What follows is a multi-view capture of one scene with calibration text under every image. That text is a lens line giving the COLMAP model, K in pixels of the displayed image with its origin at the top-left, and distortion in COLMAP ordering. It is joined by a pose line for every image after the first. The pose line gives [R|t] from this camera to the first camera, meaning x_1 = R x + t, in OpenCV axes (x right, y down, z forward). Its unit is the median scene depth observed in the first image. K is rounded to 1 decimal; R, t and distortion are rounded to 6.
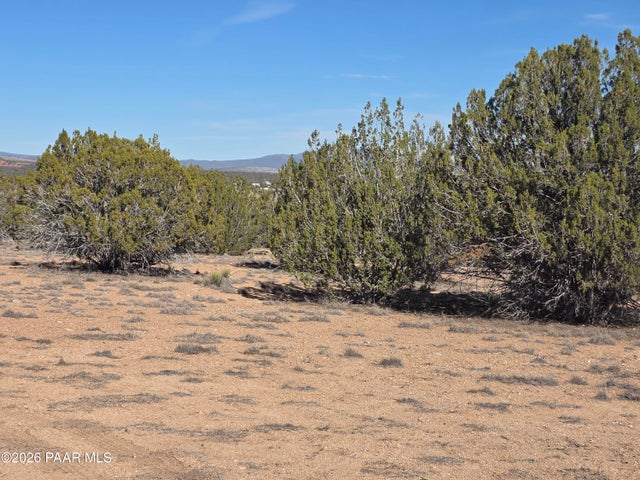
lens RADIAL K [[1157.5, 0, 318.8], [0, 1157.5, 216.2], [0, 0, 1]] dist [0.256201, -1.031477]
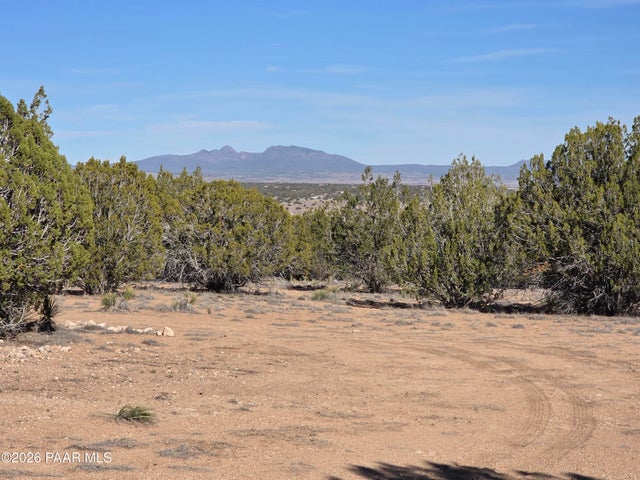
lens RADIAL K [[1549.3, 0, 320.0], [0, 1549.3, 240.0], [0, 0, 1]] dist [-0.053749, 0.574231]
pose [[0.997872, -0.014162, 0.063648, -0.244728], [0.014031, 0.999898, 0.002511, -0.011559], [-0.063677, -0.001613, 0.997969, -0.846857]]
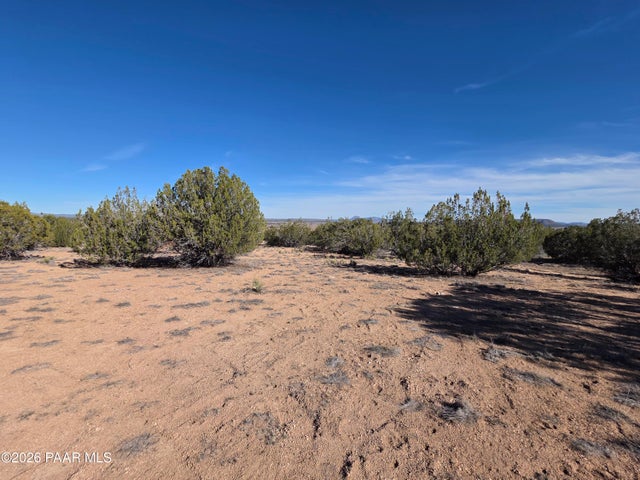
lens RADIAL K [[295.1, 0, 319.2], [0, 295.1, 238.4], [0, 0, 1]] dist [0.011885, -0.000556]
pose [[0.824317, -0.041998, 0.564568, 0.033858], [0.023846, 0.998935, 0.039492, -0.001321], [-0.565625, -0.019091, 0.824441, 0.230685]]
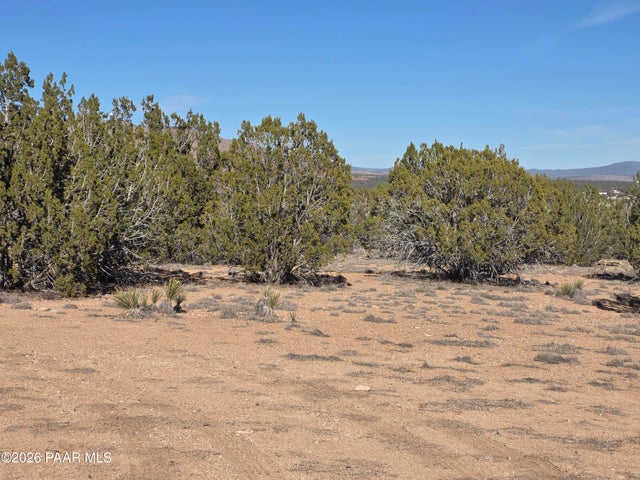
lens RADIAL K [[1153.1, 0, 300.5], [0, 1153.1, 239.0], [0, 0, 1]] dist [0.312827, -1.190336]
pose [[0.953367, 0.000575, -0.301812, -0.007718], [0.002577, 0.999946, 0.010047, 0.000663], [0.301802, -0.010357, 0.953314, -0.011626]]
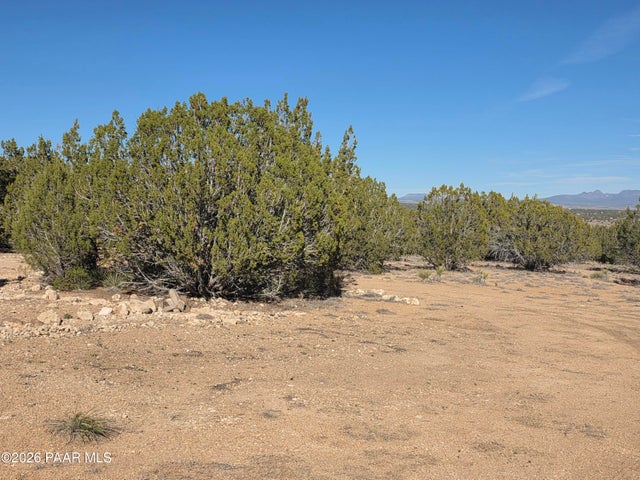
lens RADIAL K [[768.8, 0, 319.9], [0, 768.8, 250.1], [0, 0, 1]] dist [0.150873, -0.368724]
pose [[0.943625, 0.014083, -0.330715, -0.121329], [-0.008845, 0.999811, 0.017336, -0.005997], [0.330897, -0.013433, 0.943571, -0.448018]]
